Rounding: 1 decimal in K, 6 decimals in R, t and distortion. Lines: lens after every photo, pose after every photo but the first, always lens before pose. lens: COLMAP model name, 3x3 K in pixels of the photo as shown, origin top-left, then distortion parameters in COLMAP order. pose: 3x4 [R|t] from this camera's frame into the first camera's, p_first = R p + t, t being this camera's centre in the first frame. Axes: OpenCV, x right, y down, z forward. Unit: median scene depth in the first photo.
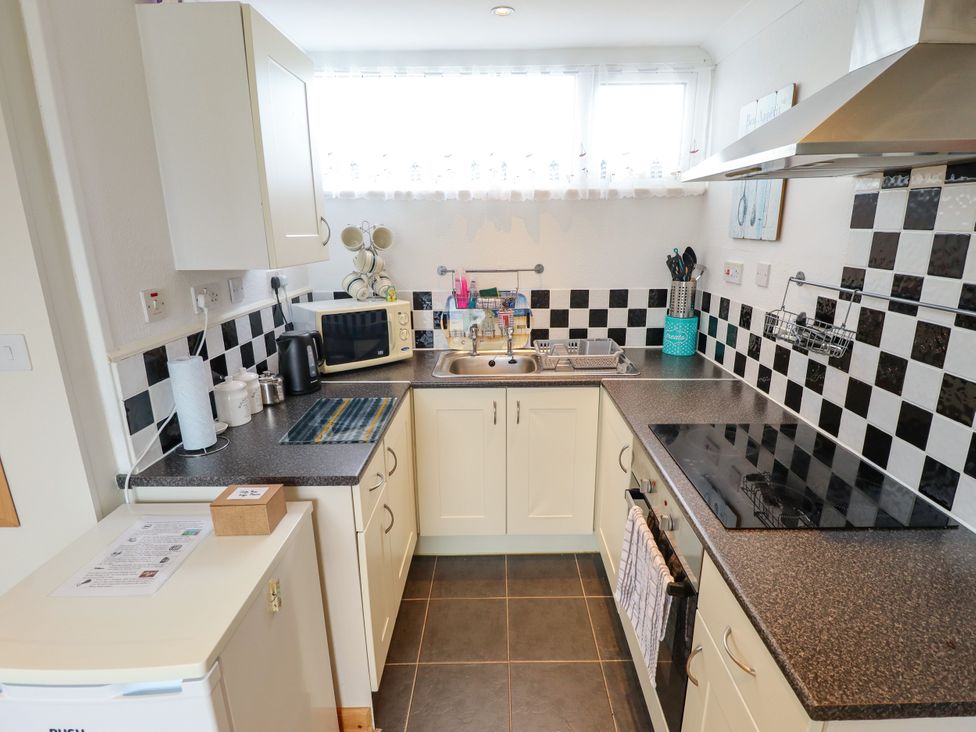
lens RADIAL K [[509.2, 0, 493.5], [0, 509.2, 367.3], [0, 0, 1]] dist [-0.000822, -0.012747]
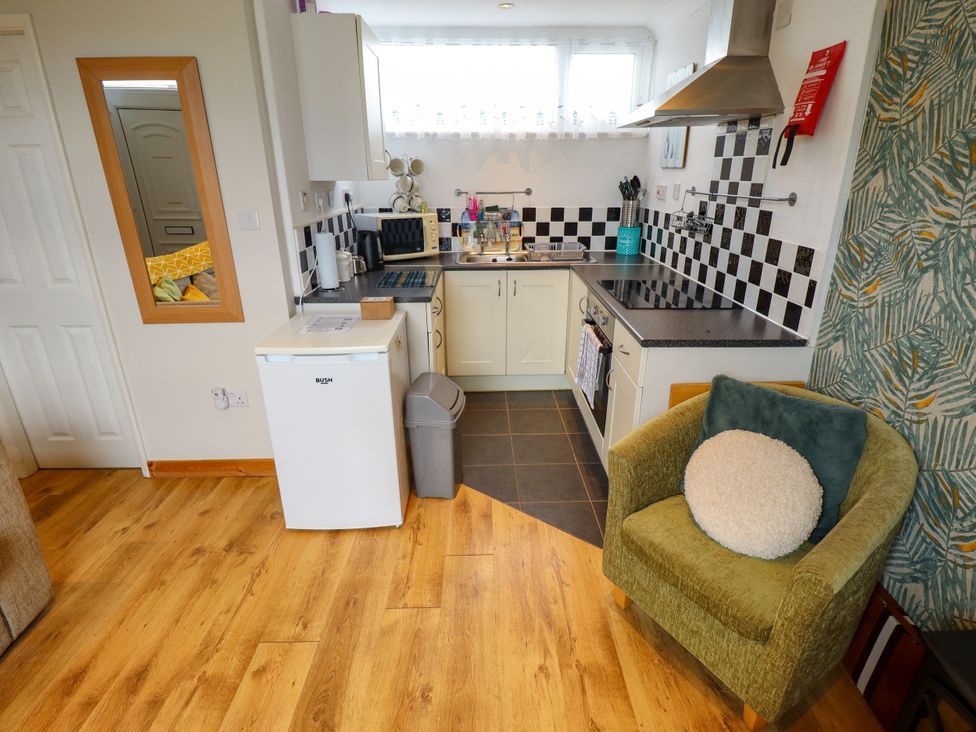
lens RADIAL K [[509.2, 0, 491.3], [0, 509.2, 364.4], [0, 0, 1]] dist [-0.000822, -0.012747]
pose [[0.999496, -0.005280, 0.031310, -0.061385], [0.002423, 0.995883, 0.090610, 0.159287], [-0.031660, -0.090489, 0.995394, -0.445368]]
